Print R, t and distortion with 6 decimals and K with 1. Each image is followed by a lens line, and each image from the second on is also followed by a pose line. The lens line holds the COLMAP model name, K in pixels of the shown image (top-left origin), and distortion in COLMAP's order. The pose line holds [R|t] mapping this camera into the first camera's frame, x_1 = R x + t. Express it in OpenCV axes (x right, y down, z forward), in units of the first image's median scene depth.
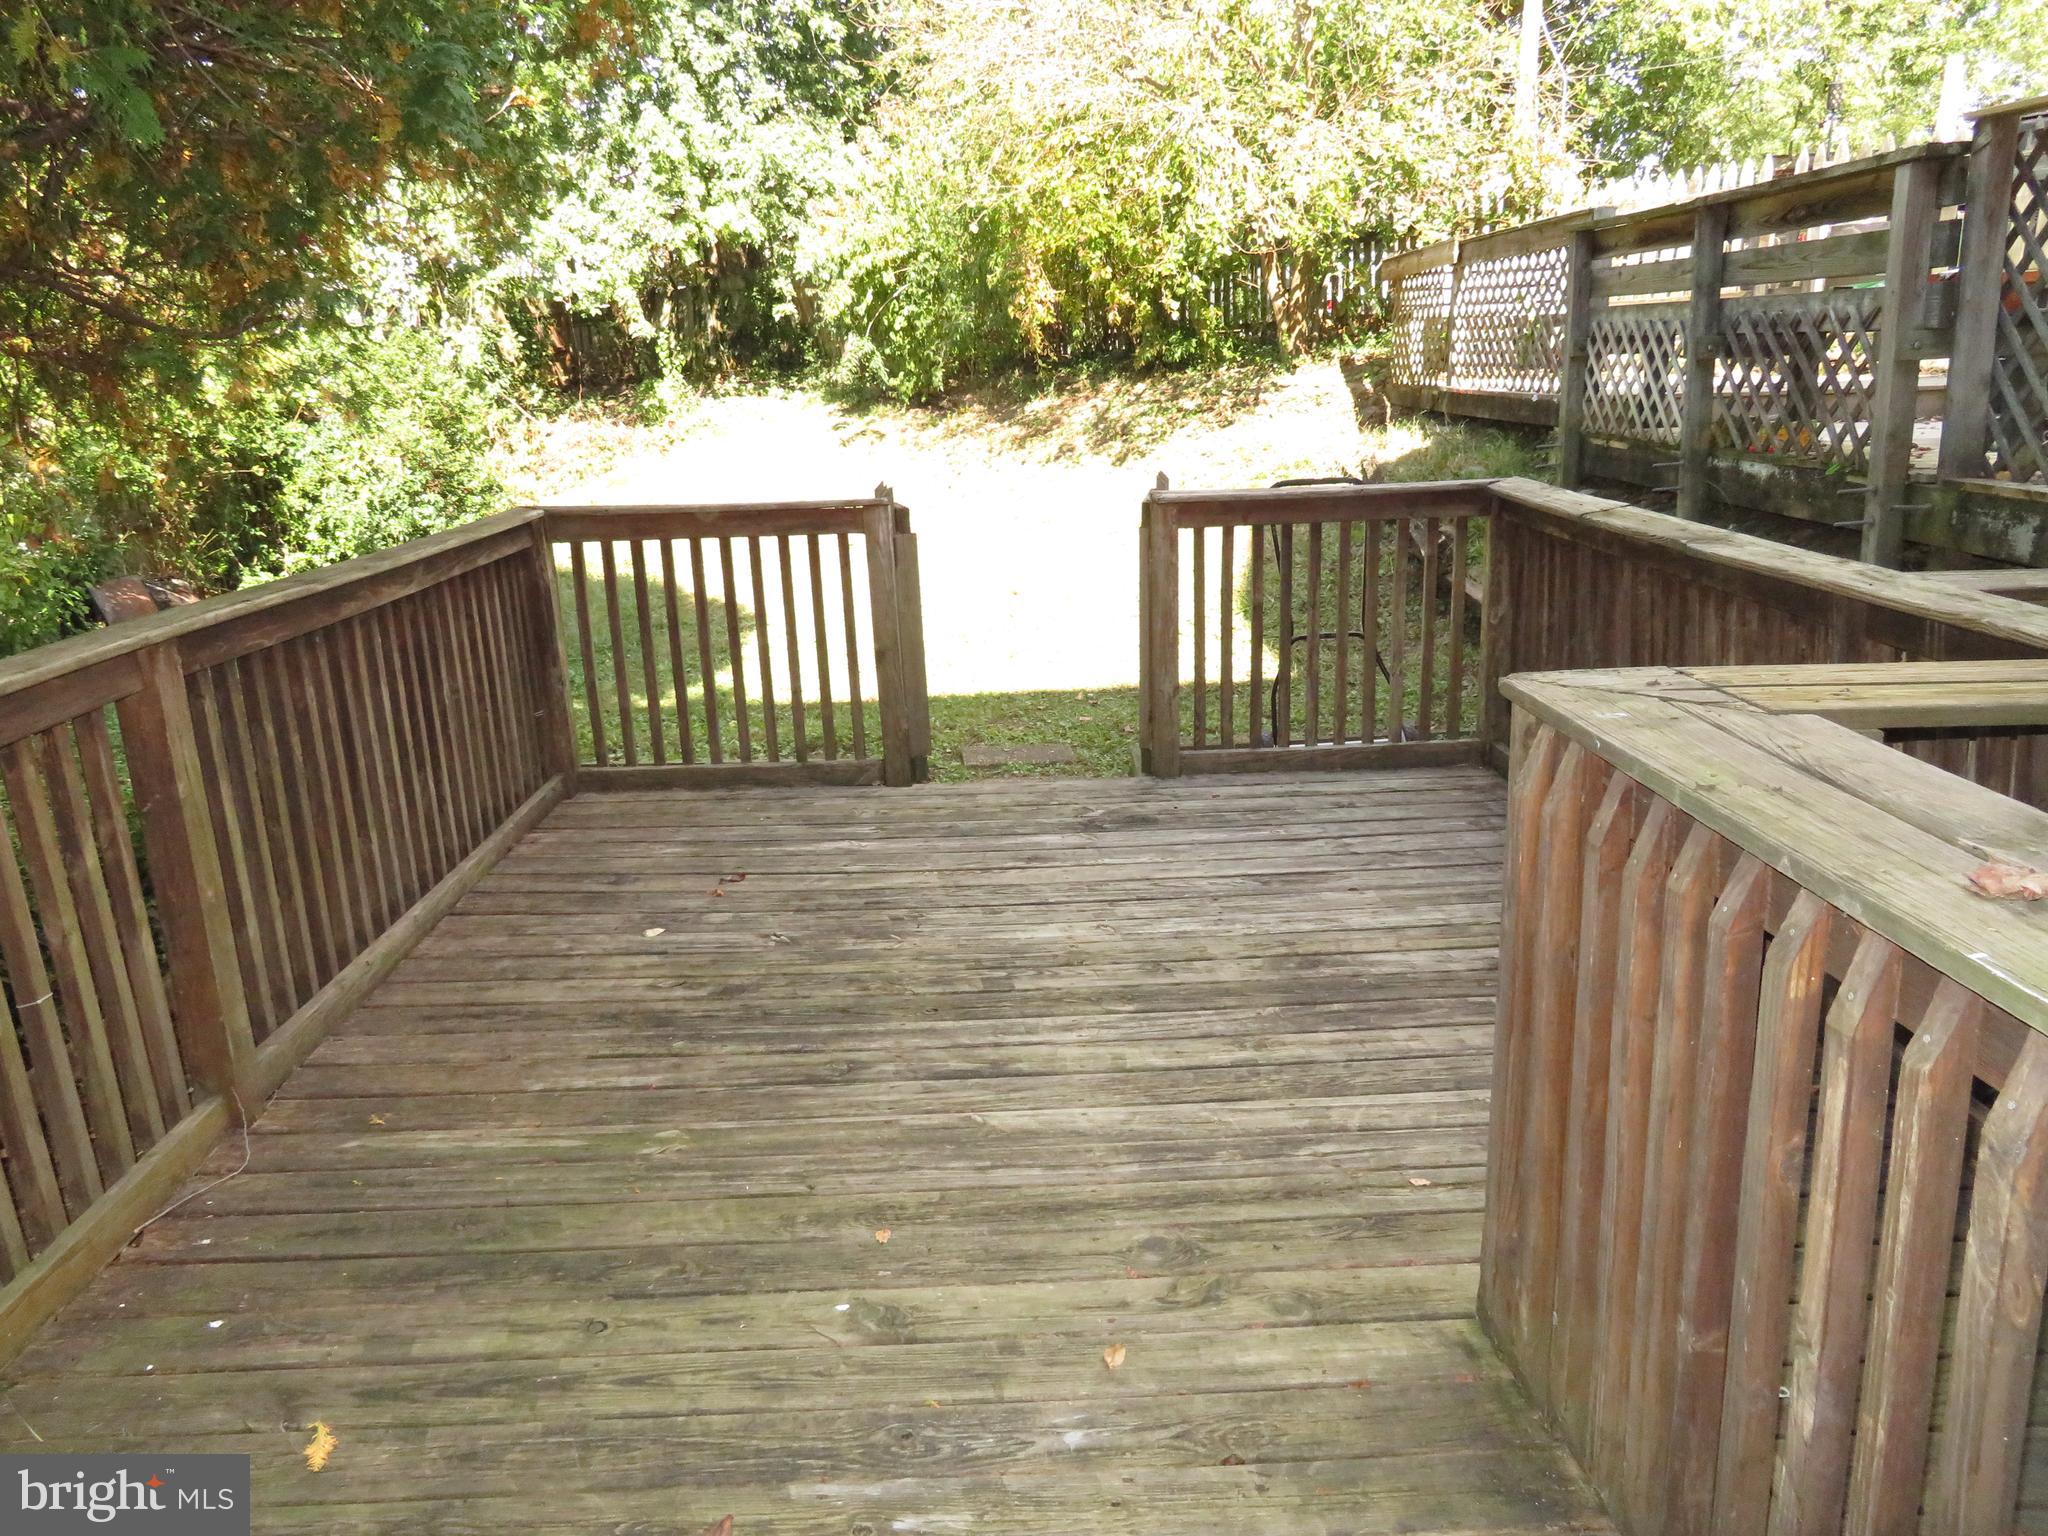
lens RADIAL K [[1433.6, 0, 1035.1], [0, 1433.6, 776.0], [0, 0, 1]] dist [-0.023780, 0.010782]
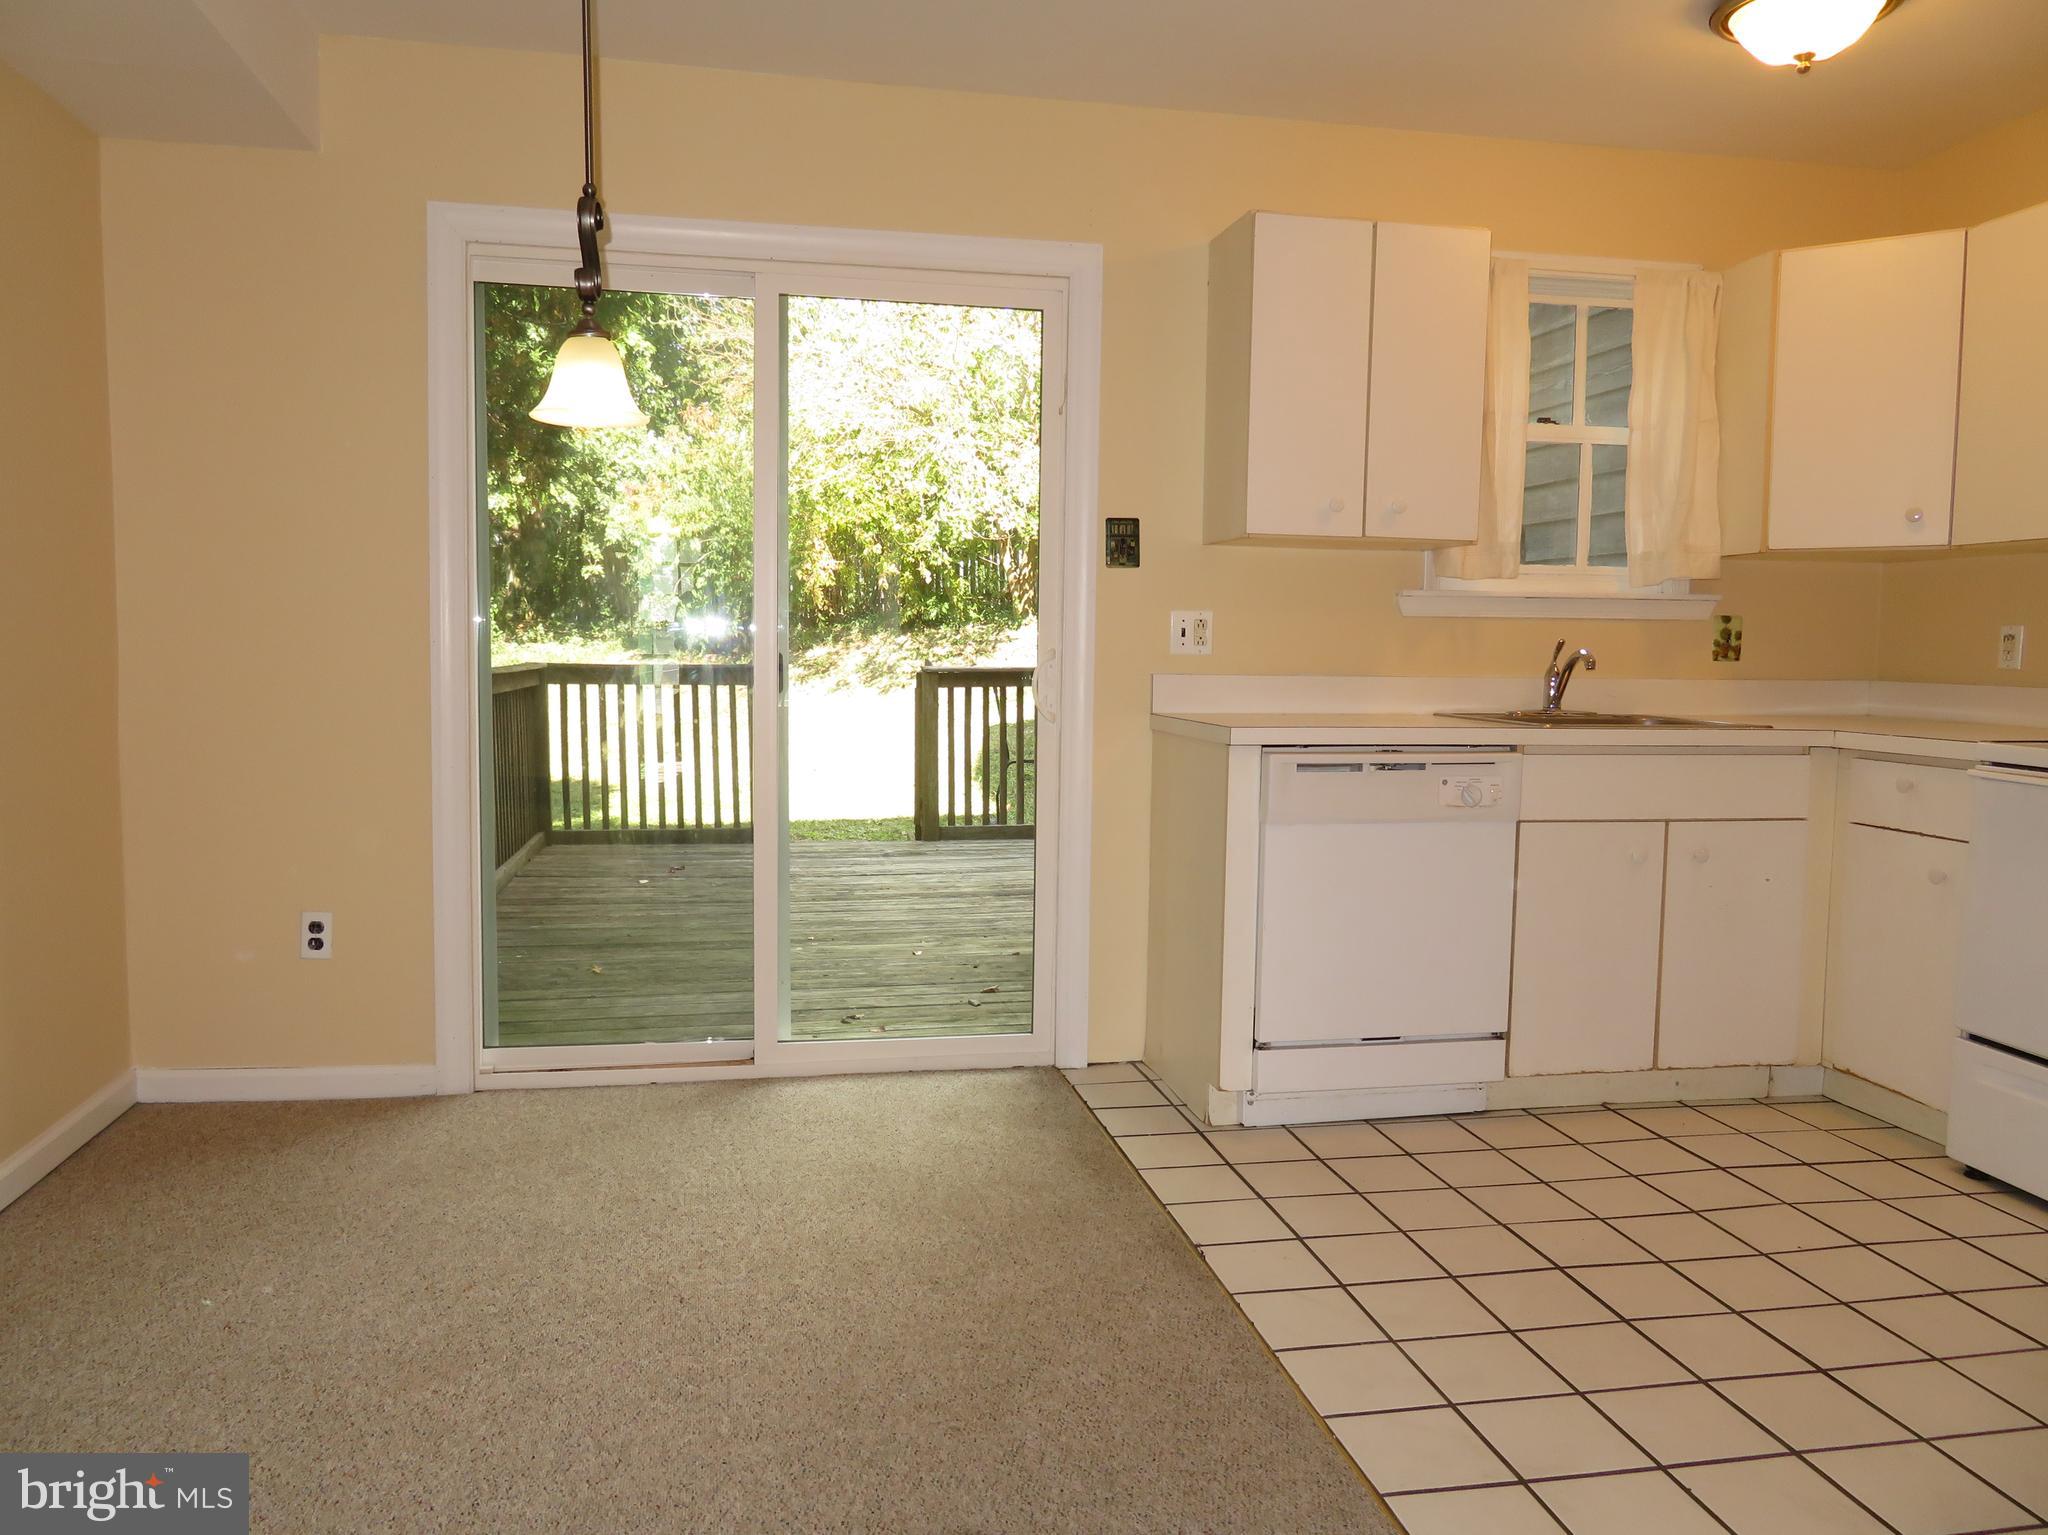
lens RADIAL K [[1433.6, 0, 1015.3], [0, 1433.6, 762.8], [0, 0, 1]] dist [-0.023780, 0.010782]
pose [[0.987378, 0.020666, 0.157025, -0.024106], [0.010400, 0.980850, -0.194487, 0.080123], [-0.158038, 0.193666, 0.968255, -0.206157]]
